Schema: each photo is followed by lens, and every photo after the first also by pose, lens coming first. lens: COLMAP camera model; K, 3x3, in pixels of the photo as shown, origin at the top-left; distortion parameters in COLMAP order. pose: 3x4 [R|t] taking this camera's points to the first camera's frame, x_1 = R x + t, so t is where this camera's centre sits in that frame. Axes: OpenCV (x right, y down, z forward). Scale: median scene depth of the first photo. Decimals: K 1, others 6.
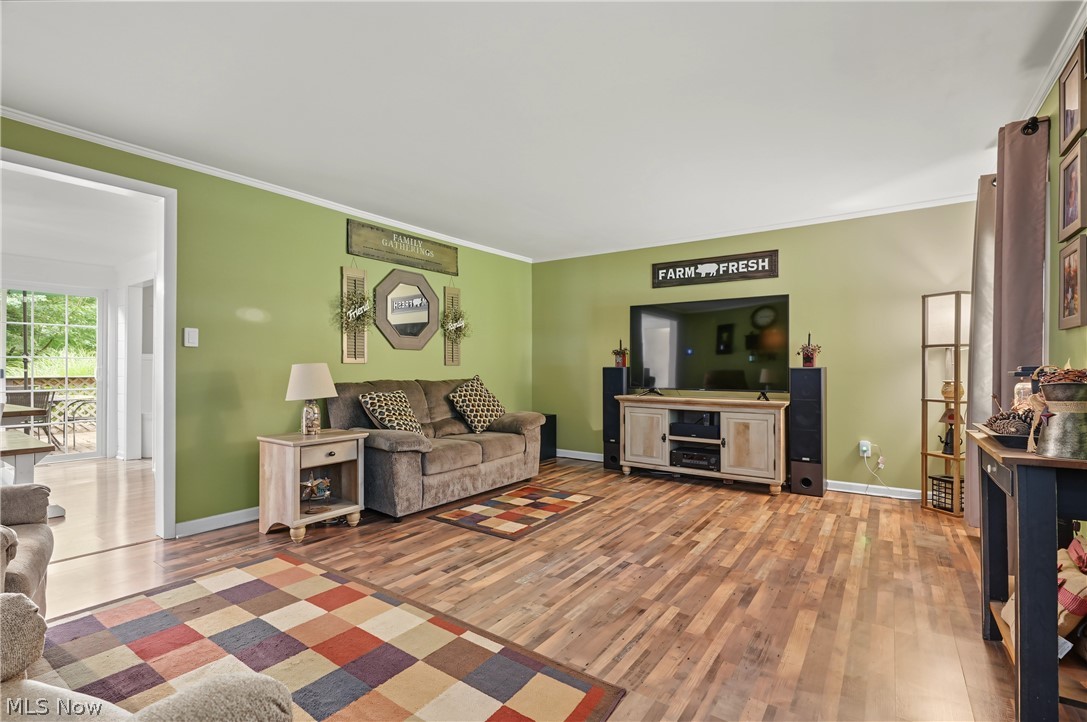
lens RADIAL K [[493.3, 0, 539.3], [0, 493.3, 364.5], [0, 0, 1]] dist [-0.006000, 0.000364]
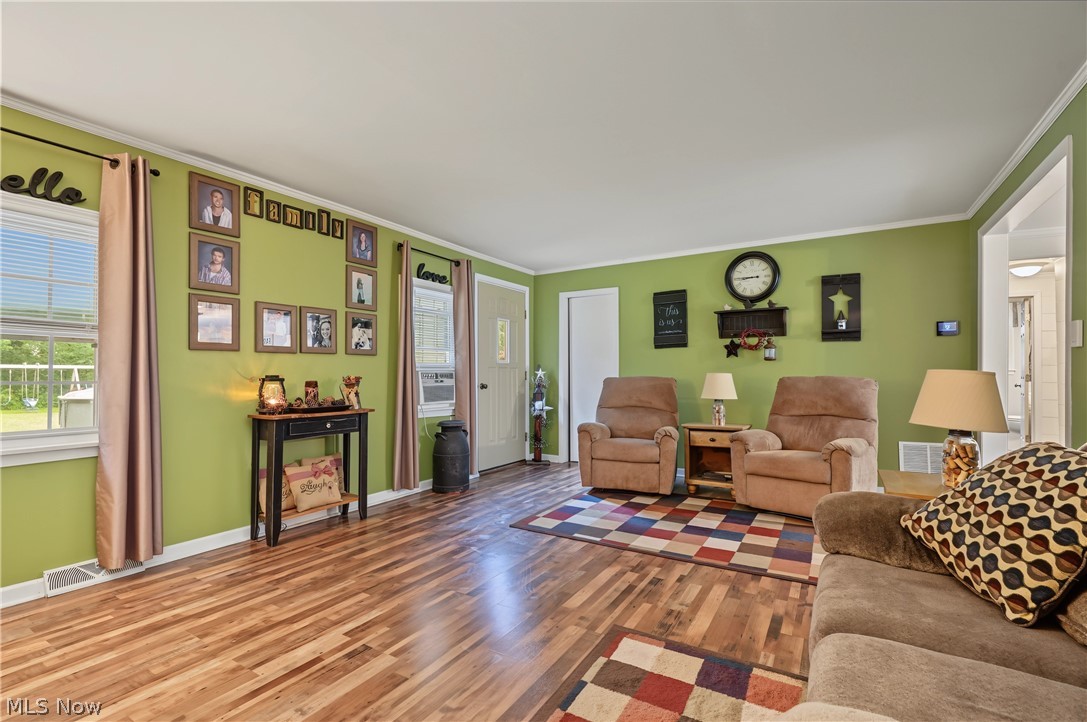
lens RADIAL K [[496.6, 0, 539.5], [0, 496.6, 368.1], [0, 0, 1]] dist [-0.007395, 0.000083]
pose [[-0.997422, -0.002865, -0.071698, 0.089458], [-0.001428, 0.999797, -0.020092, 0.006806], [0.071741, -0.019938, -0.997224, 1.419242]]
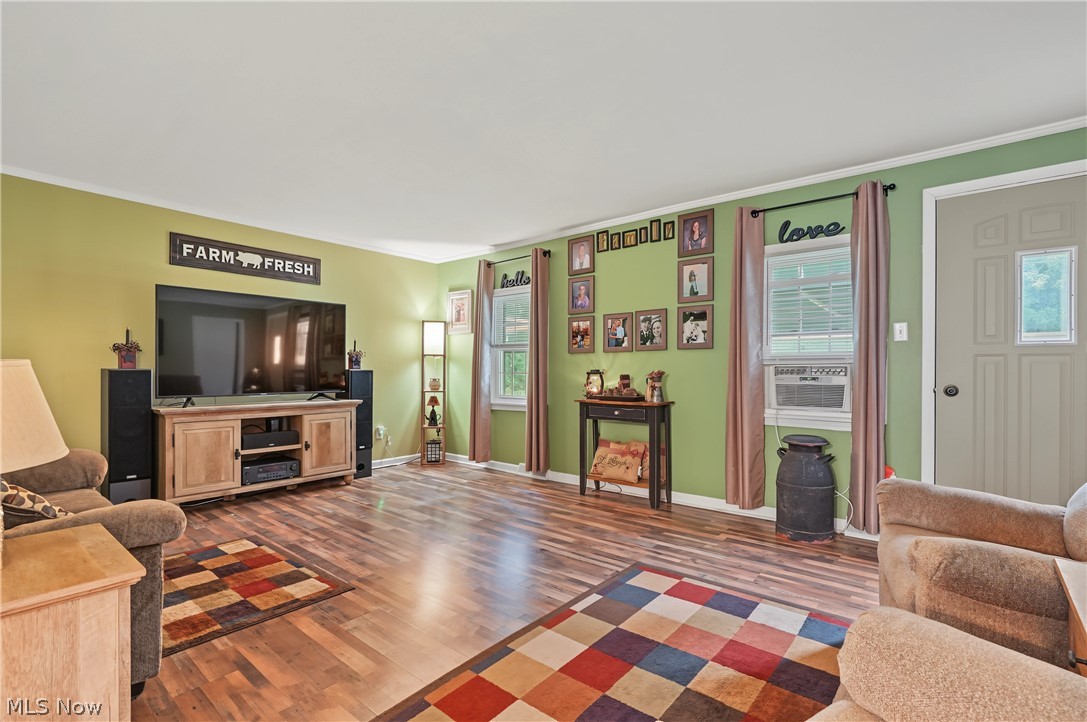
lens RADIAL K [[496.6, 0, 544.8], [0, 496.6, 375.2], [0, 0, 1]] dist [-0.007395, 0.000083]
pose [[0.075999, -0.012716, 0.997027, -0.685169], [-0.007496, 0.999883, 0.013324, 0.000311], [-0.997080, -0.008487, 0.075895, 0.531727]]
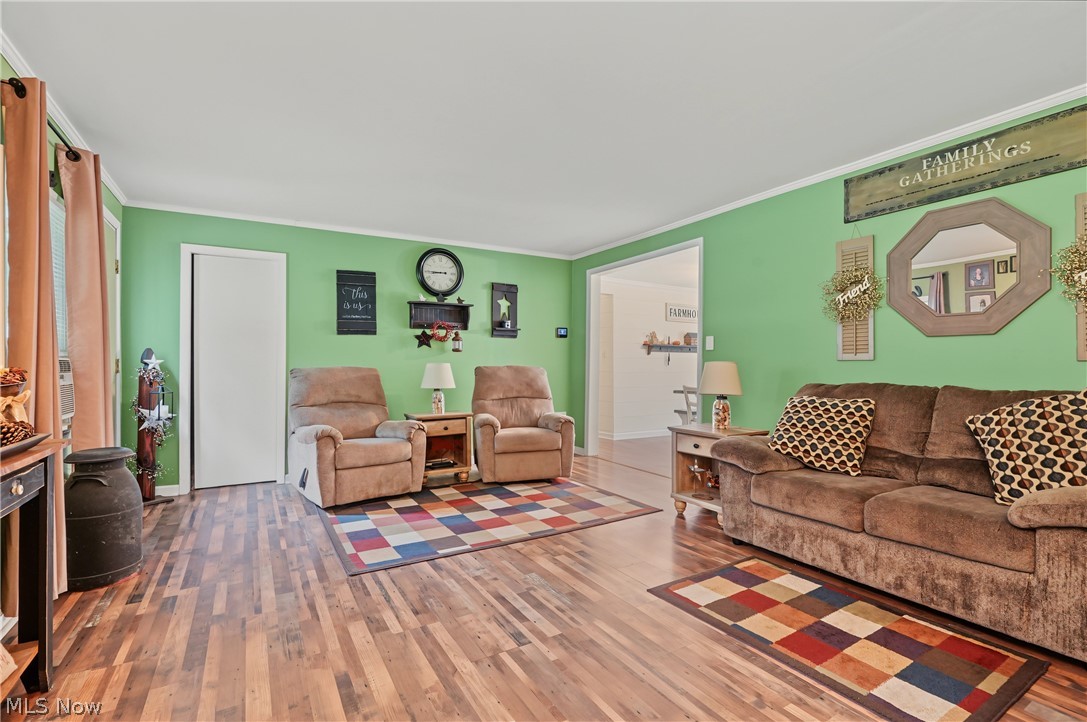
lens RADIAL K [[496.6, 0, 549.2], [0, 496.6, 365.8], [0, 0, 1]] dist [-0.007395, 0.000083]
pose [[-0.392863, -0.000411, -0.919597, 0.604397], [0.006140, 0.999976, -0.003070, 0.006544], [0.919577, -0.006852, -0.392851, 0.973661]]
